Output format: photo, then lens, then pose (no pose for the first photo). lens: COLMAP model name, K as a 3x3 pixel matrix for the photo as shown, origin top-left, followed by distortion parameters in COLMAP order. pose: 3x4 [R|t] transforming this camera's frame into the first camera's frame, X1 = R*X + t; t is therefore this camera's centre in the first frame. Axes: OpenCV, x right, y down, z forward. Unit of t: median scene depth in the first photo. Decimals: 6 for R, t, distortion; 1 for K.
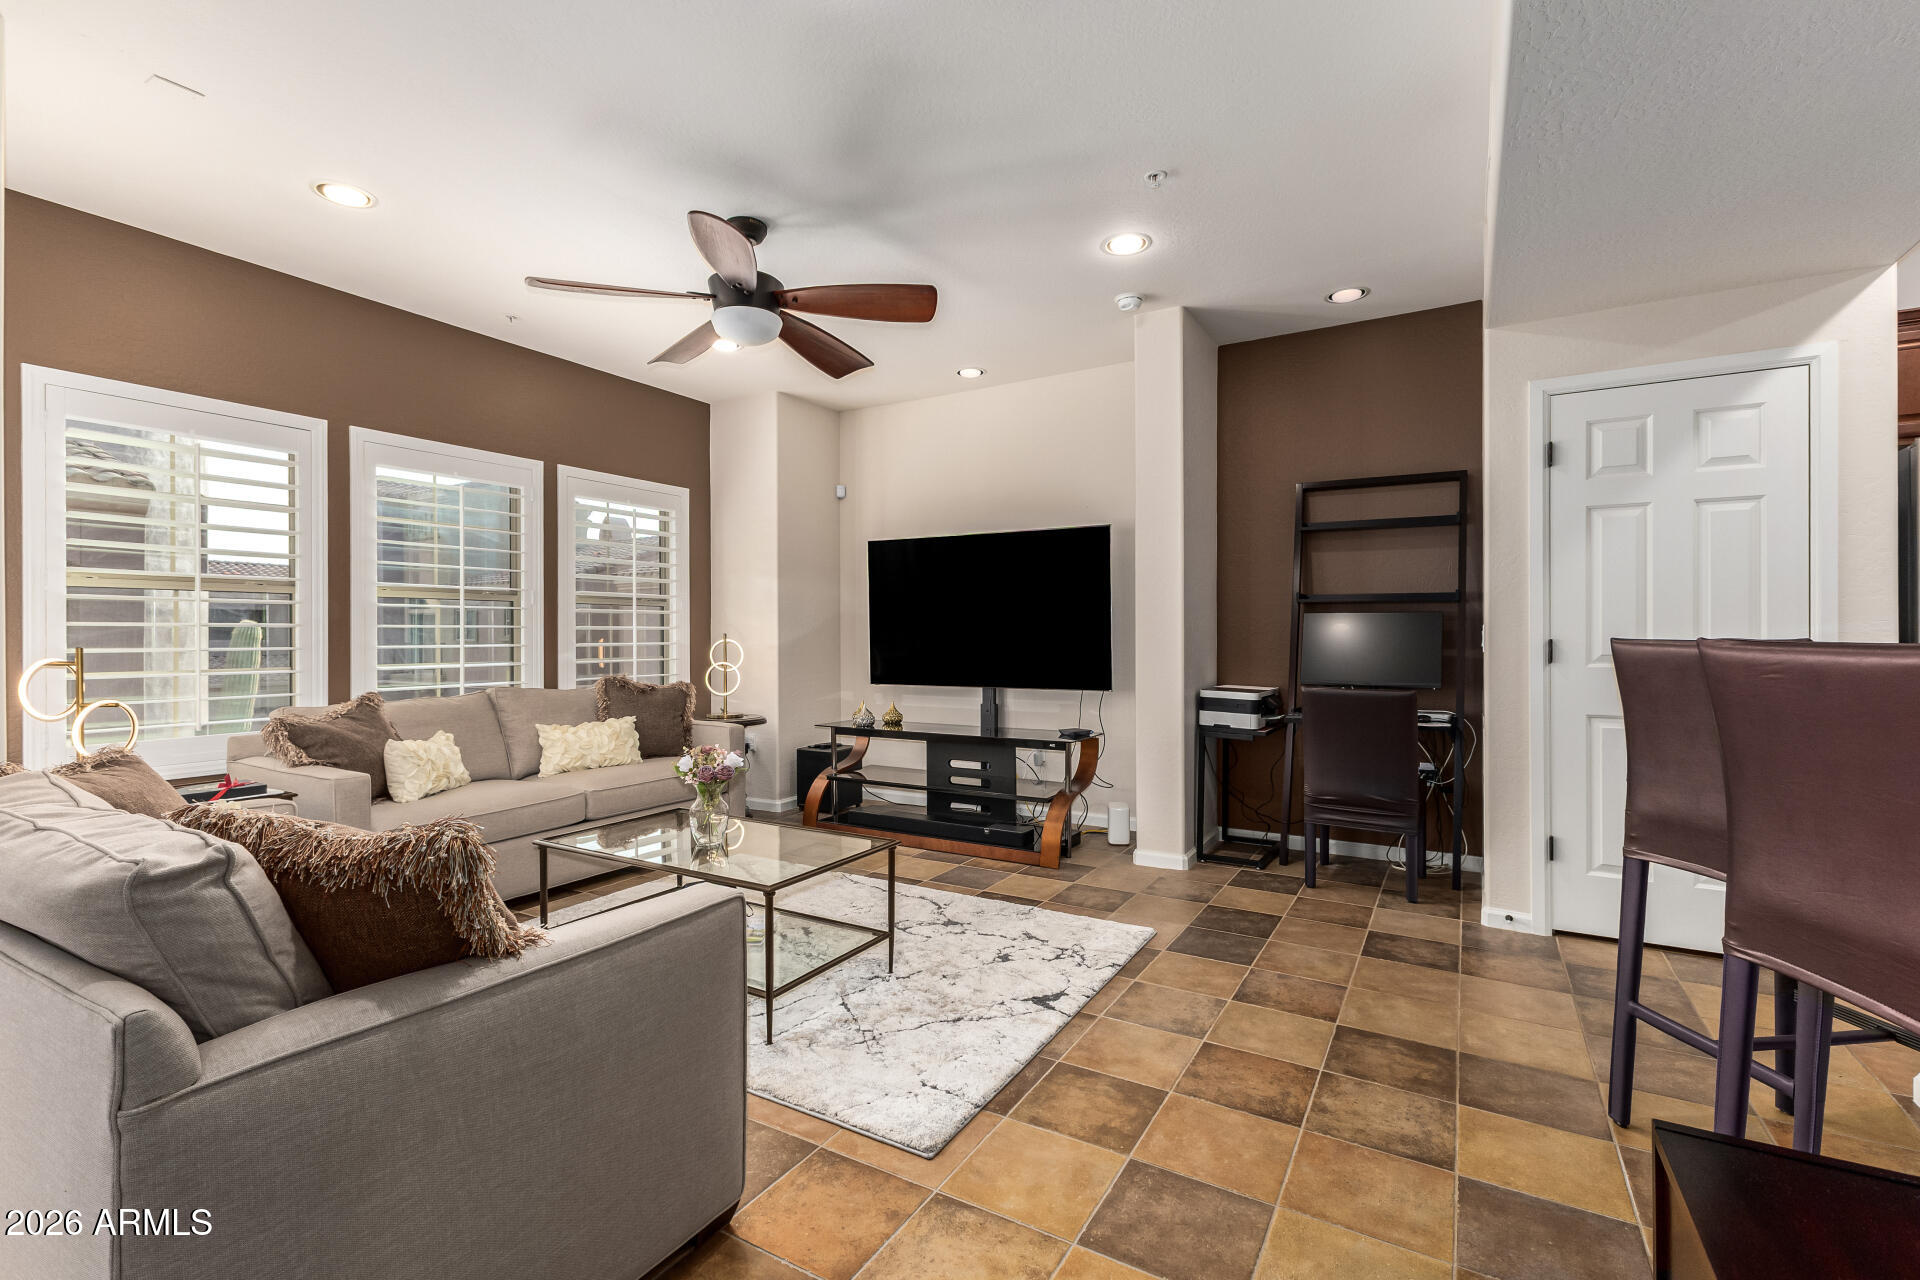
lens RADIAL K [[807.0, 0, 1019.3], [0, 807.0, 632.4], [0, 0, 1]] dist [0.017038, -0.000136]
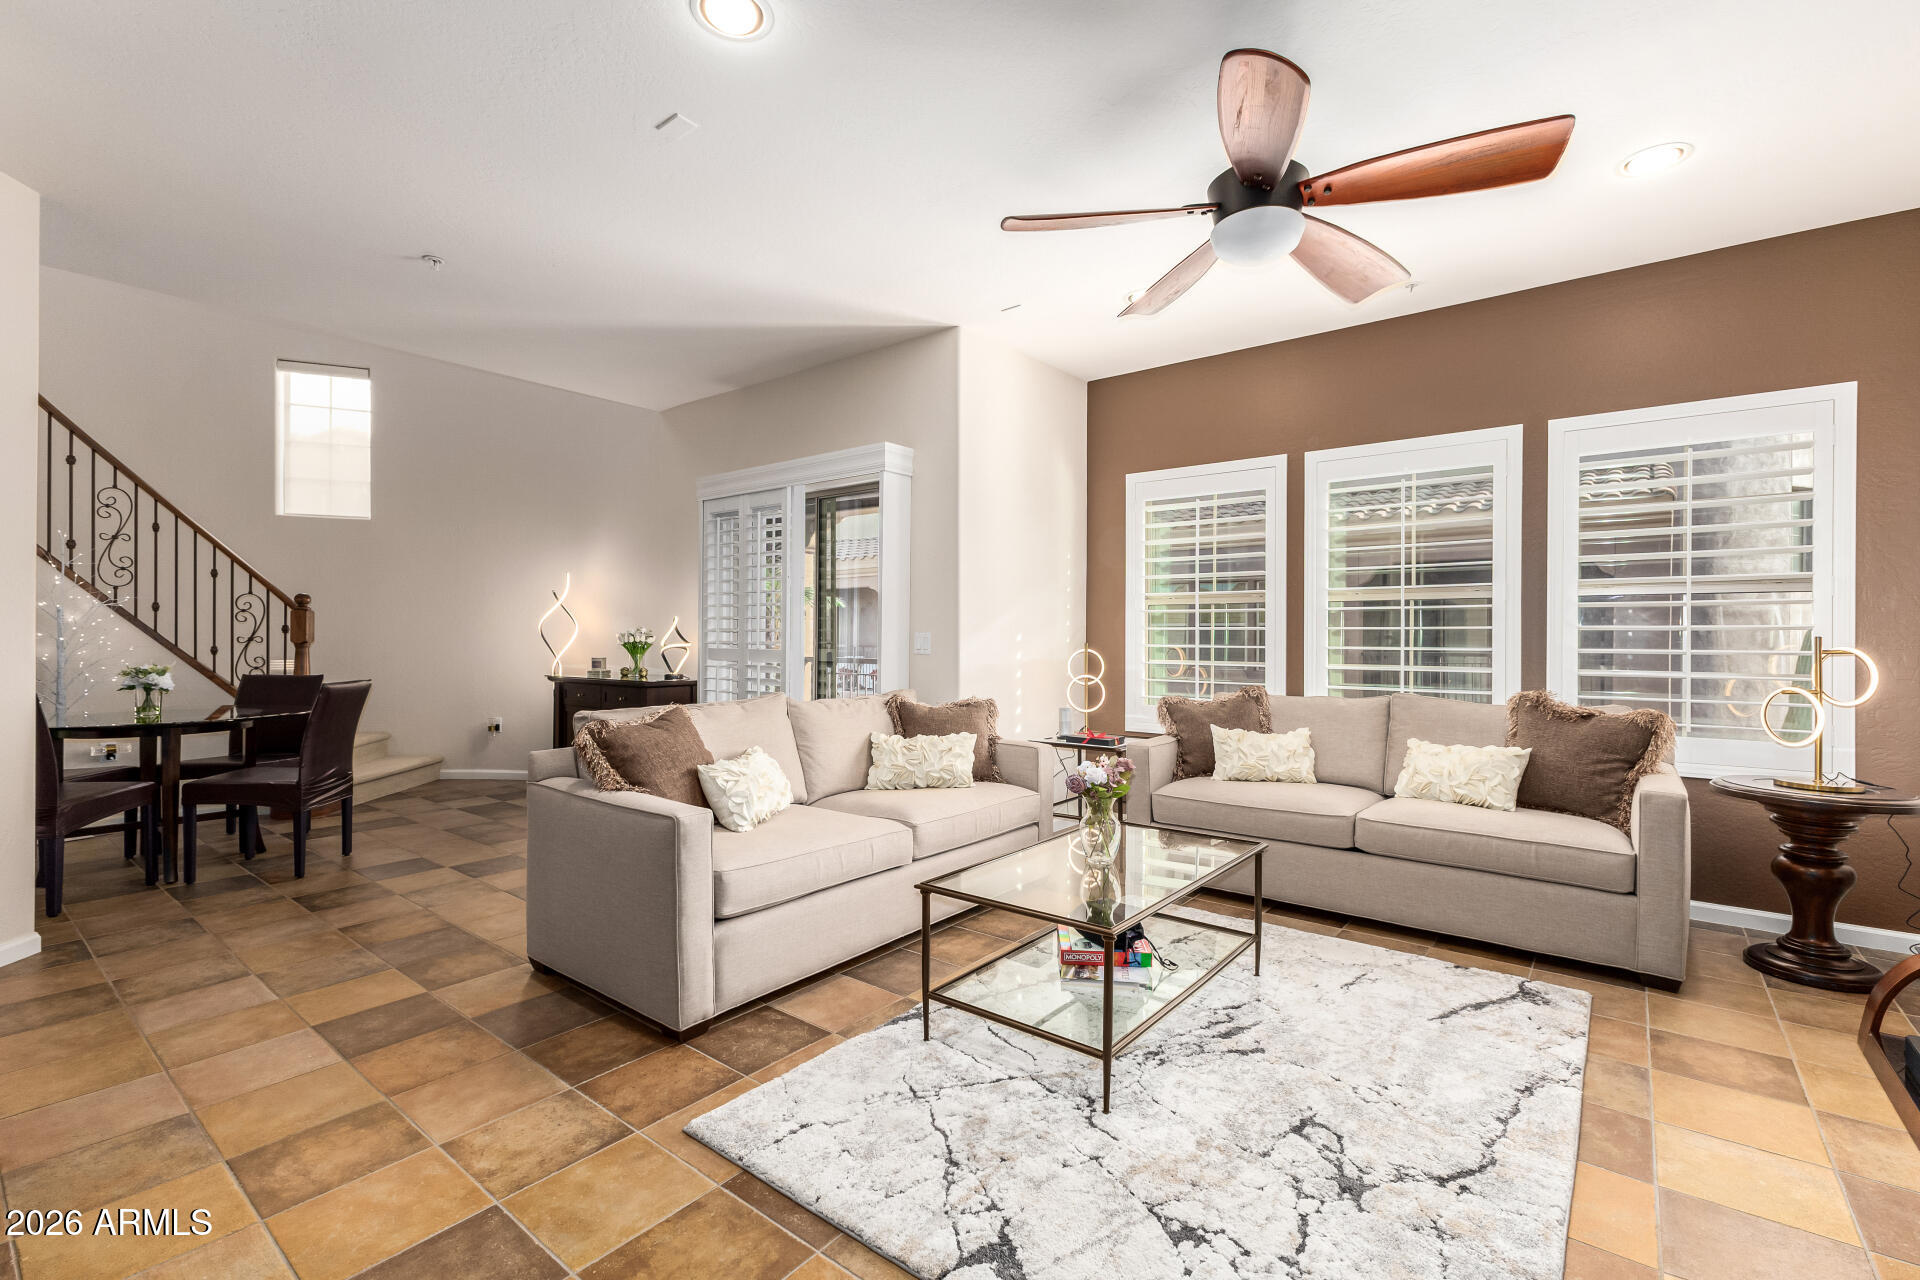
lens RADIAL K [[855.0, 0, 960.0], [0, 855.0, 640.0], [0, 0, 1]] dist [0.002692, 0.000403]
pose [[-0.166183, 0.005835, -0.986078, 0.508124], [-0.003342, 0.999973, 0.006481, 0.003423], [0.986089, 0.004372, -0.166159, 0.848793]]
